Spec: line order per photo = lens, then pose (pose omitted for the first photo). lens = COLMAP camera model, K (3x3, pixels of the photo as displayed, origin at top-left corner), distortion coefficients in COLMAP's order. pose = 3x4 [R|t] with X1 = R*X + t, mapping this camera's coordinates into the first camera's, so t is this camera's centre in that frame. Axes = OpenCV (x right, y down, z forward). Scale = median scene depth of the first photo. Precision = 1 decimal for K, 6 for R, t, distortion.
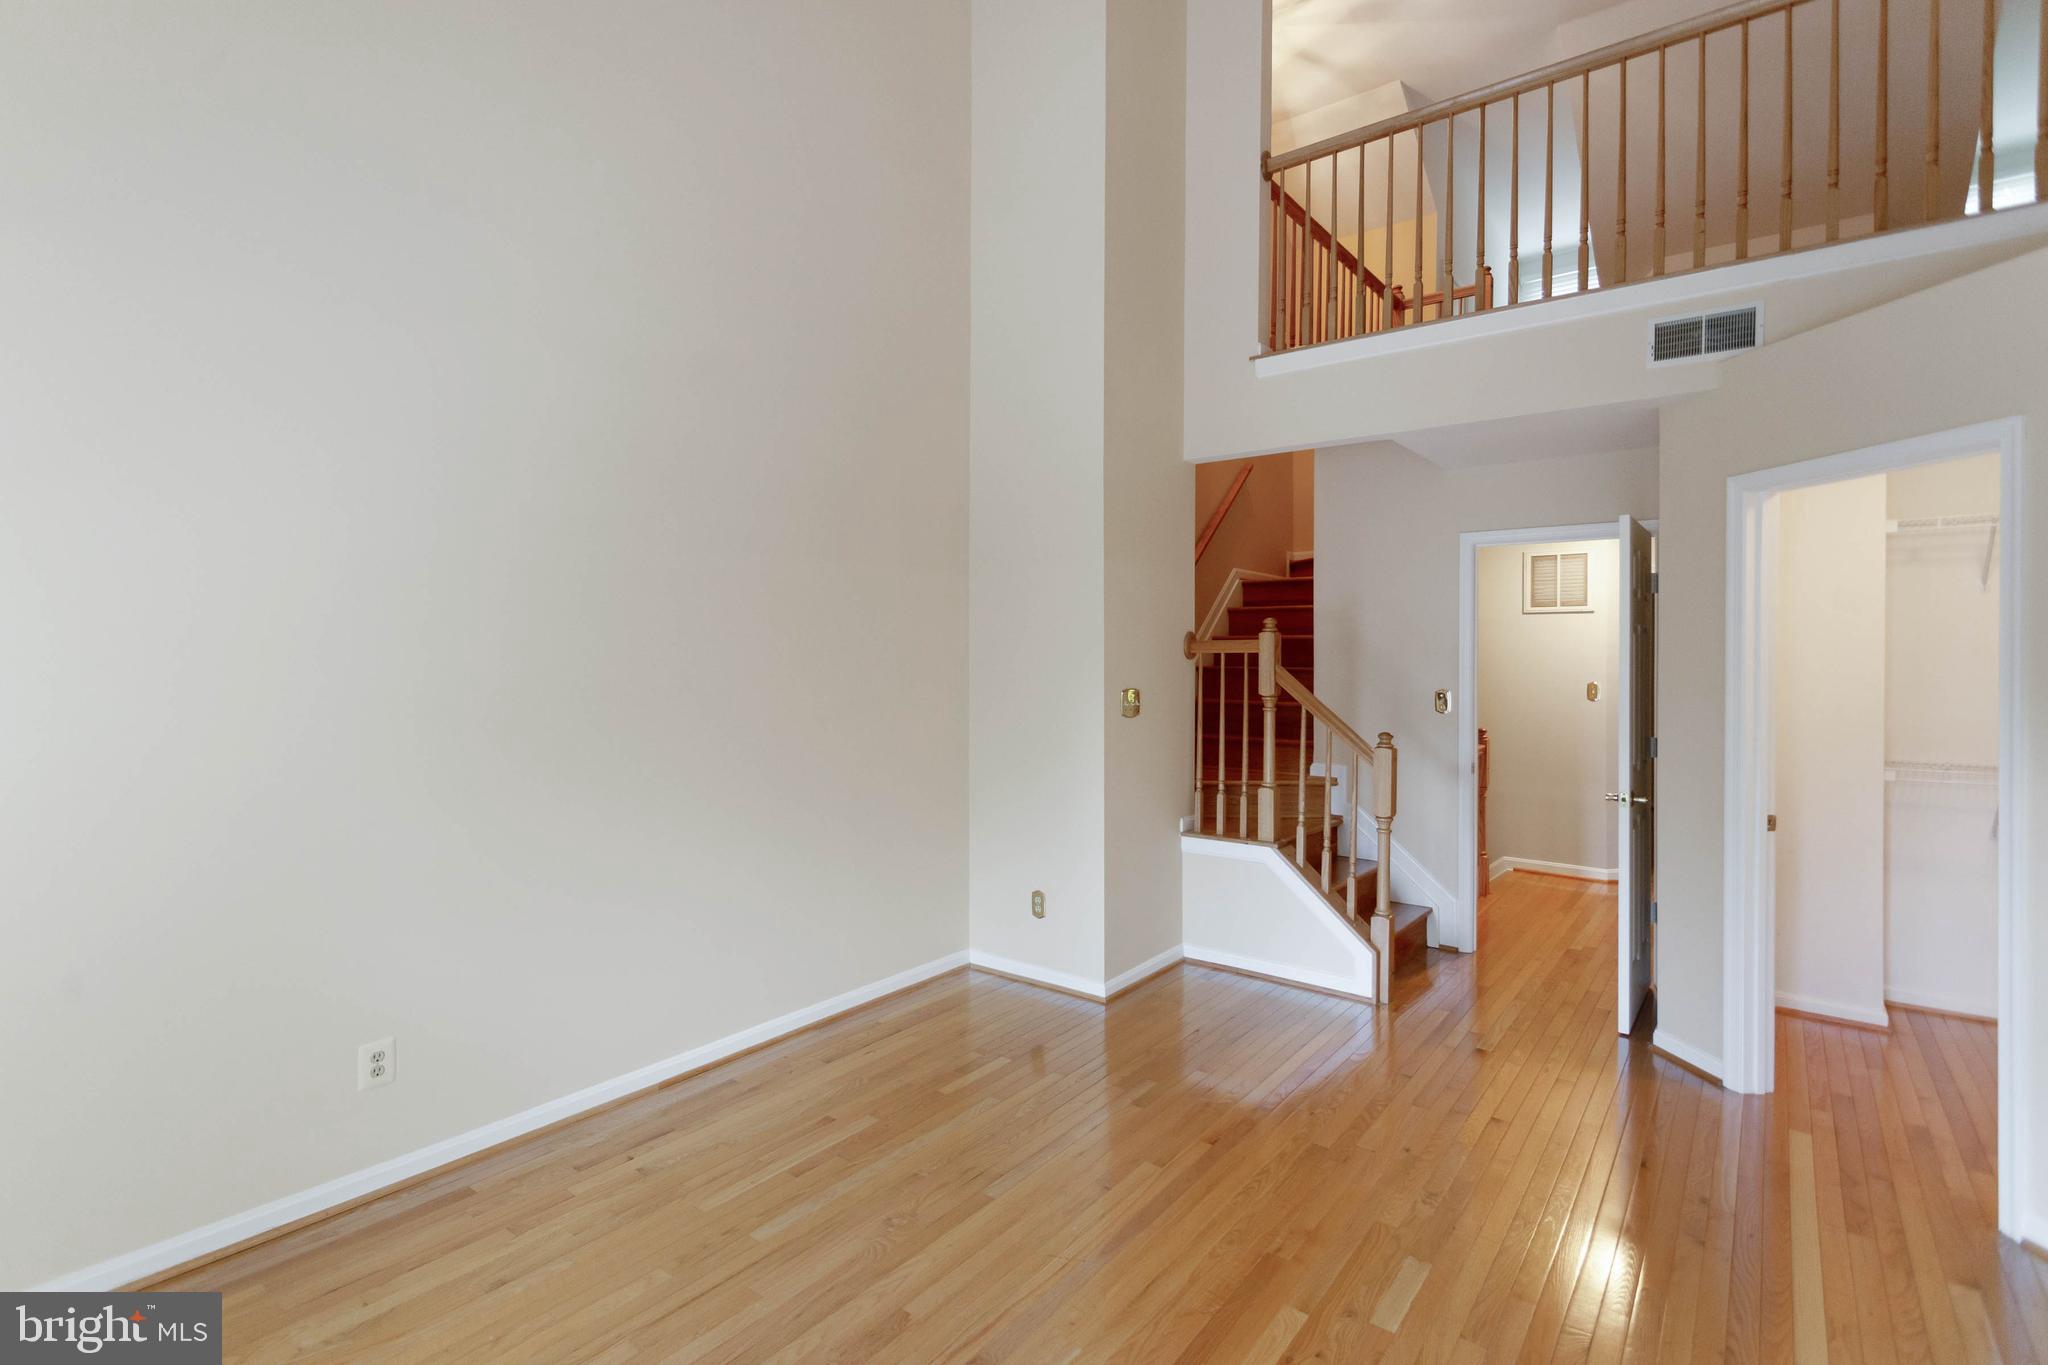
lens RADIAL K [[987.0, 0, 1017.0], [0, 987.0, 661.3], [0, 0, 1]] dist [0.002883, 0.000383]
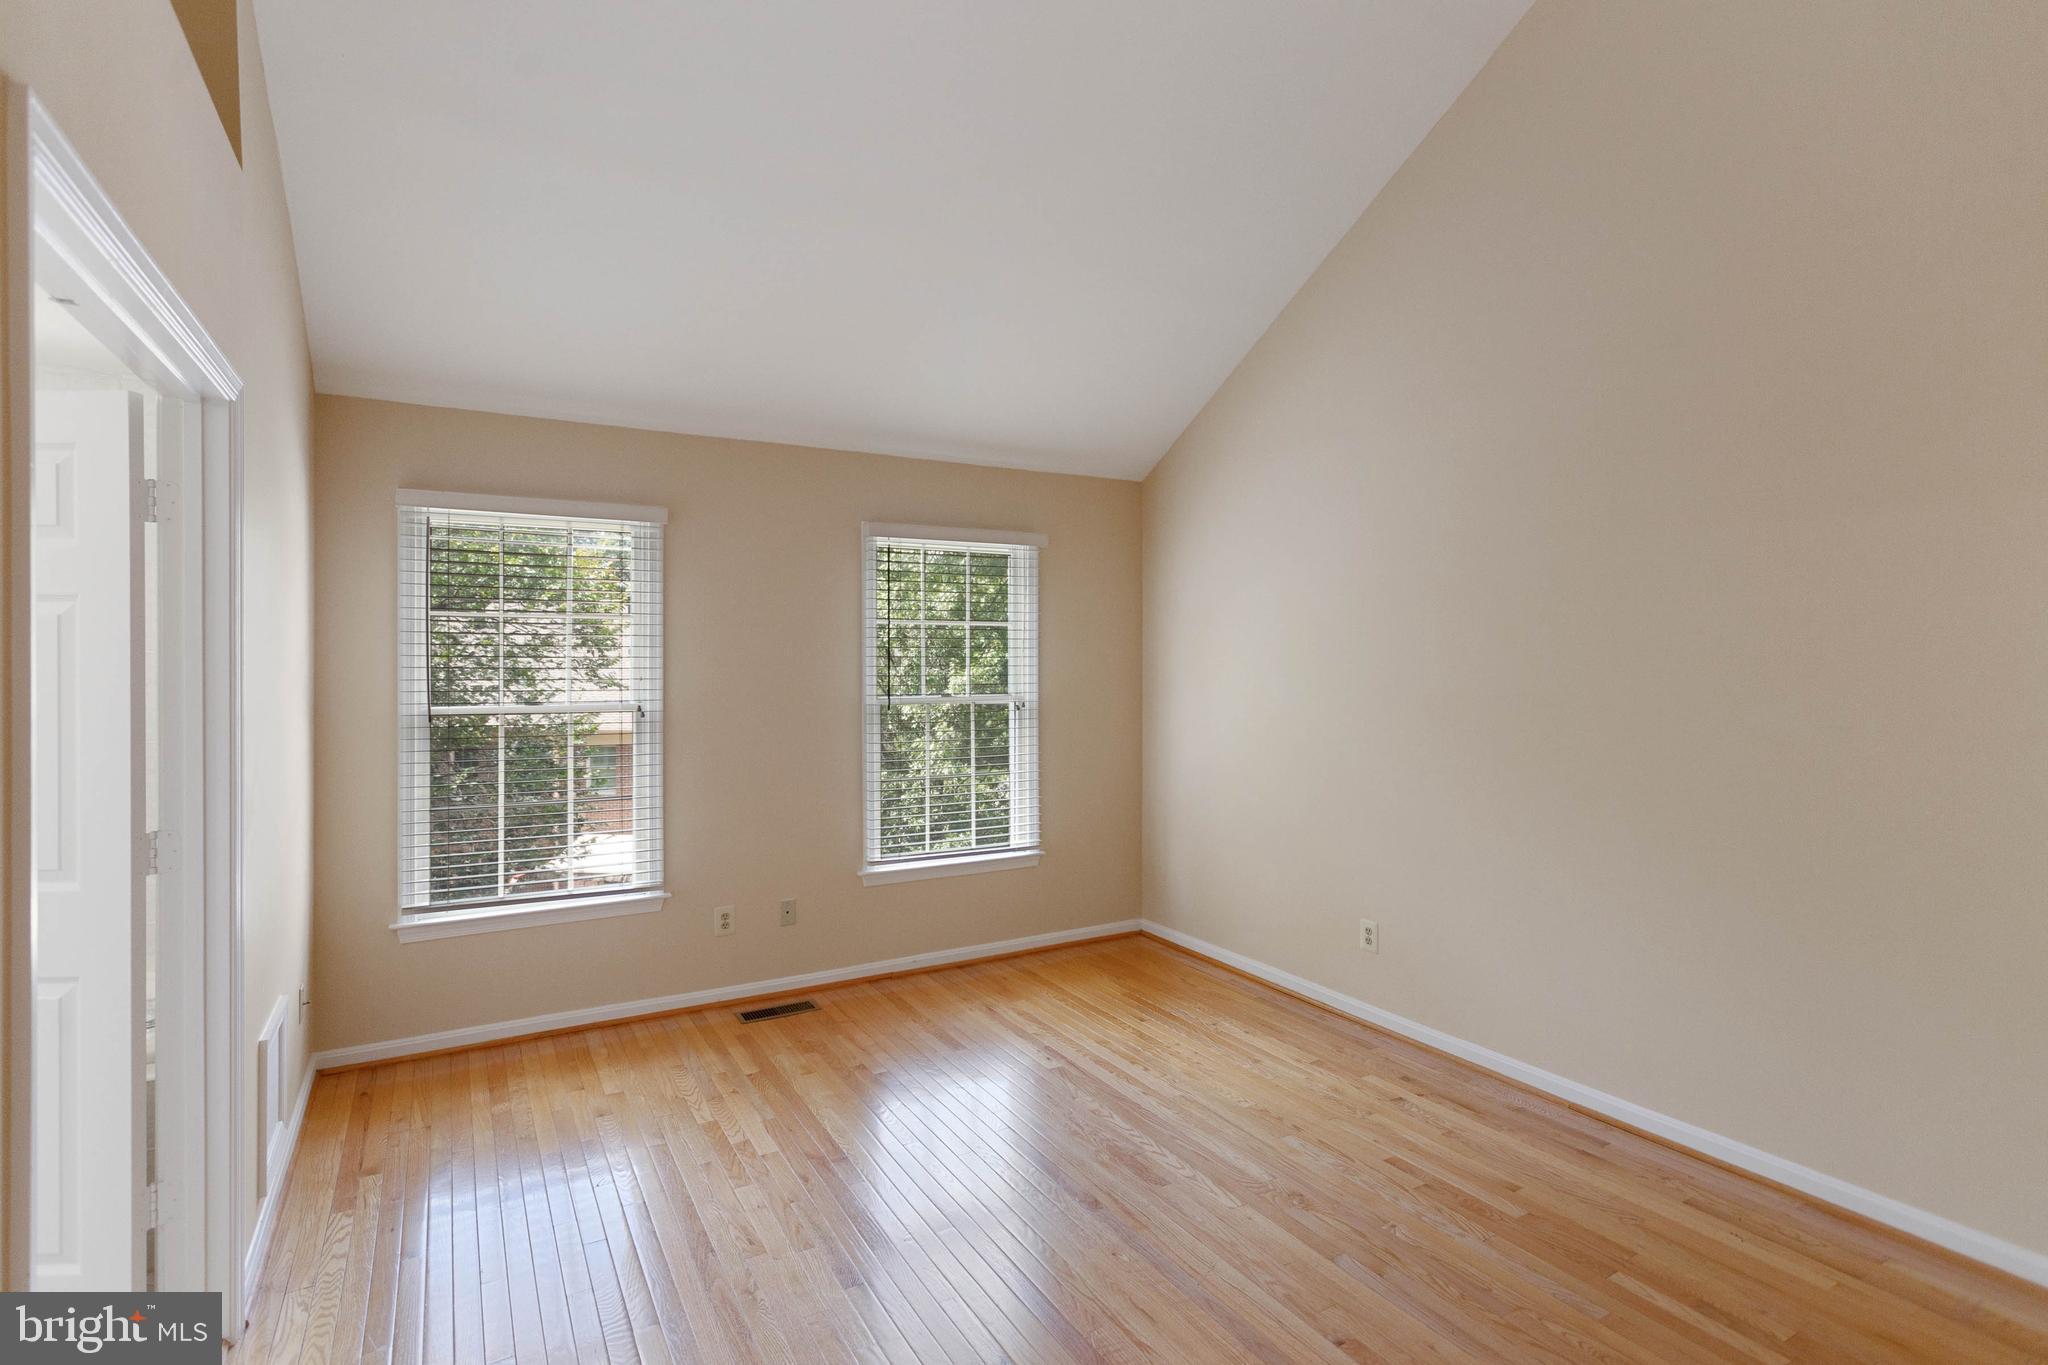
lens RADIAL K [[987.0, 0, 1017.0], [0, 987.0, 661.3], [0, 0, 1]] dist [0.002883, 0.000383]
pose [[-0.383426, 0.001528, -0.923570, 0.793734], [-0.007254, 0.999963, 0.004666, -0.007030], [0.923543, 0.008488, -0.383401, 0.925728]]
